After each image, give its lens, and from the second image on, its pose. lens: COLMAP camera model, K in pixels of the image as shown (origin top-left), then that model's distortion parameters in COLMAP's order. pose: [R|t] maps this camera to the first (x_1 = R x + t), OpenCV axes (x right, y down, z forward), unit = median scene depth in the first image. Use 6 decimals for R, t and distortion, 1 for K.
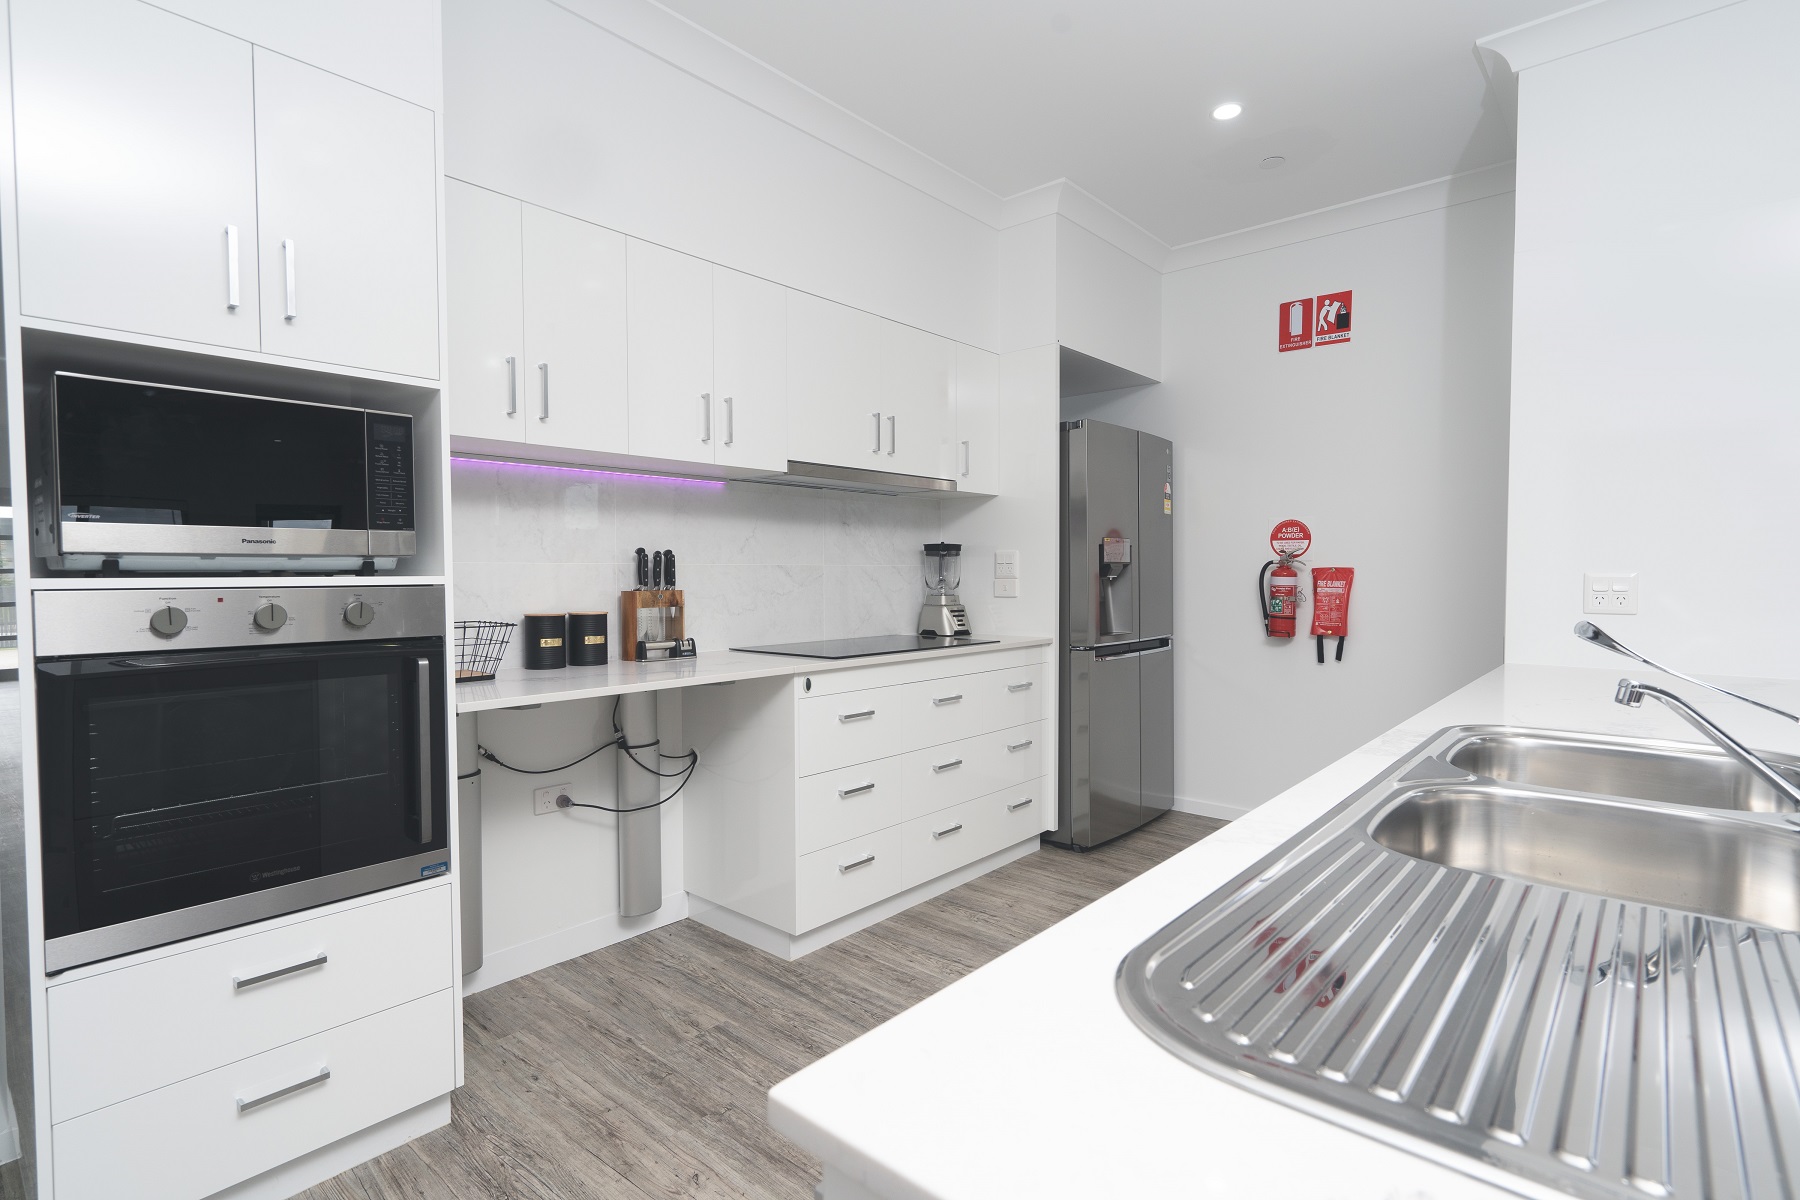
lens RADIAL K [[866.8, 0, 899.1], [0, 866.8, 596.6], [0, 0, 1]] dist [0.000130, -0.000101]
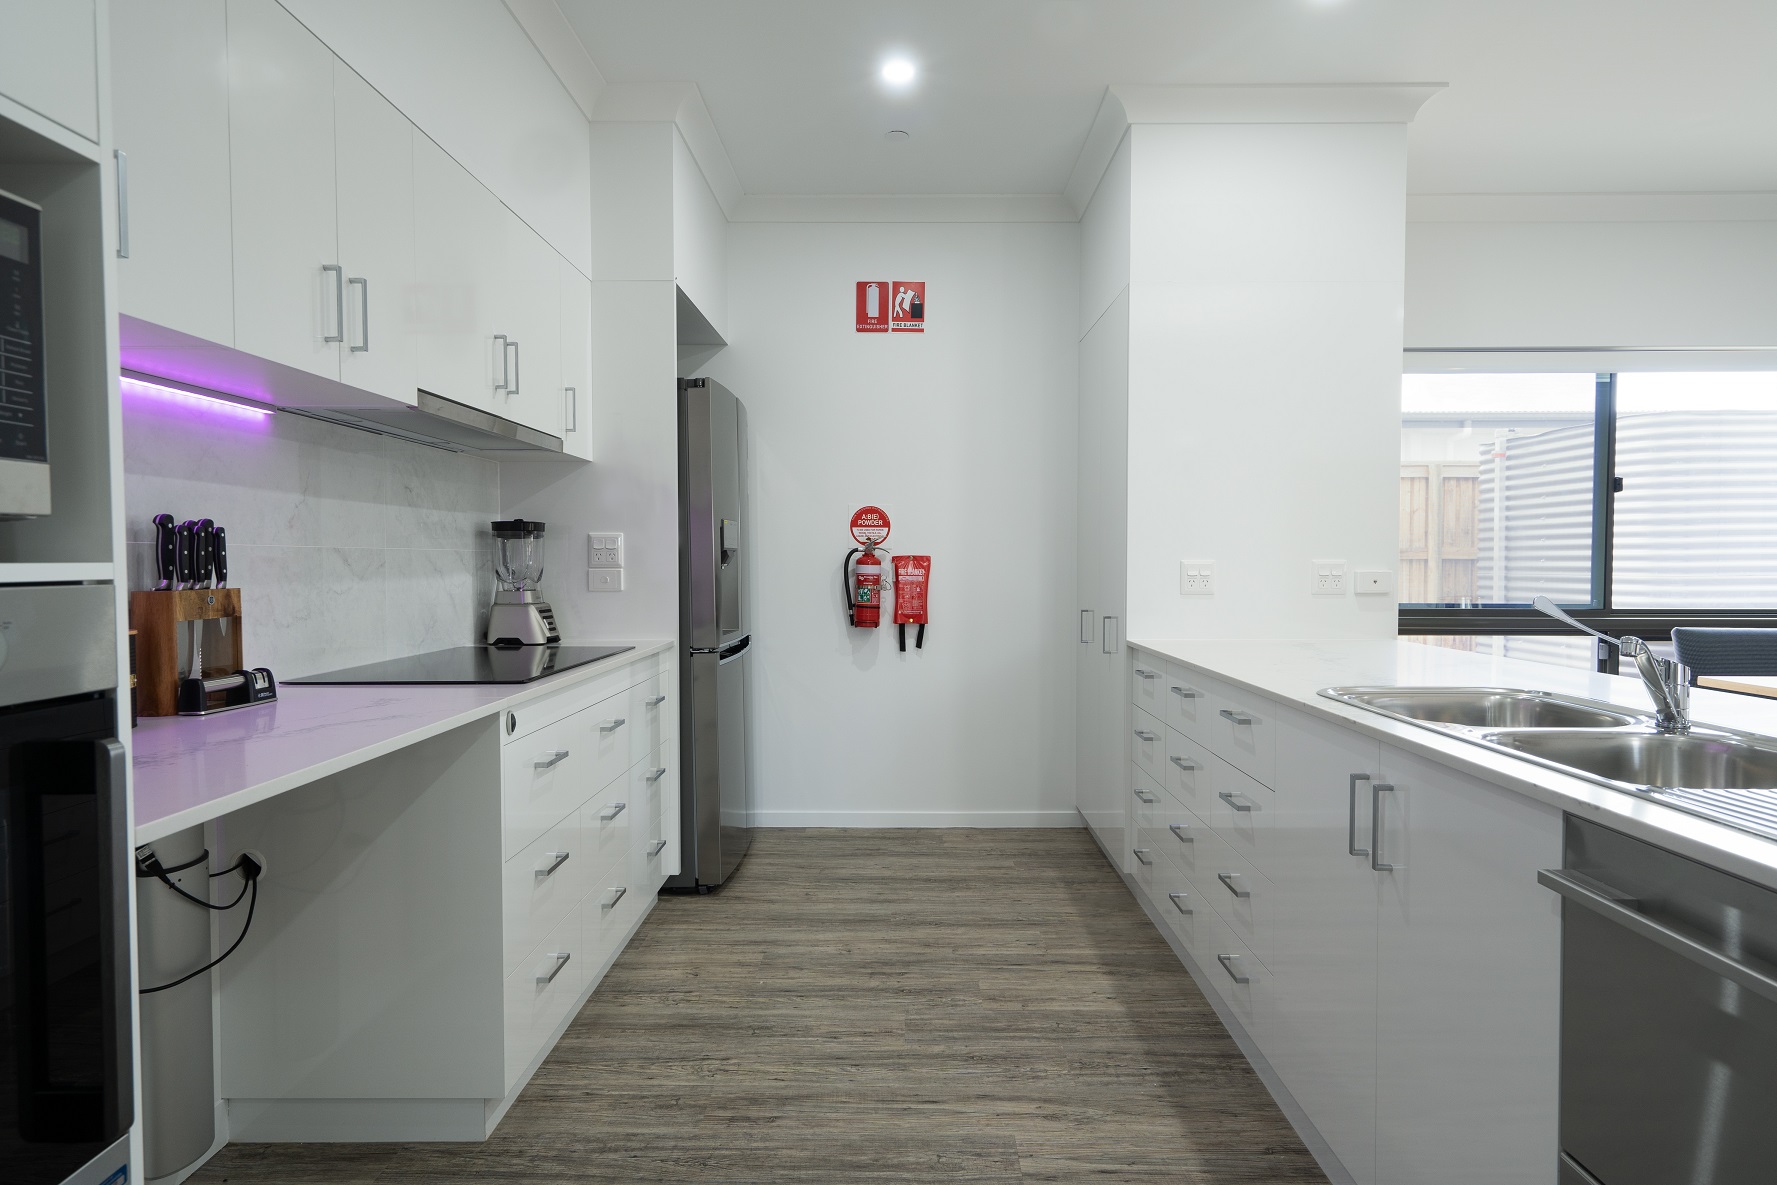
lens RADIAL K [[985.7, 0, 890.4], [0, 985.7, 592.3], [0, 0, 1]] dist [-0.001907, 0.000959]
pose [[0.757935, -0.019678, 0.652033, -0.264652], [0.017753, 0.999797, 0.009536, -0.002538], [-0.652088, 0.004347, 0.758131, 0.153607]]
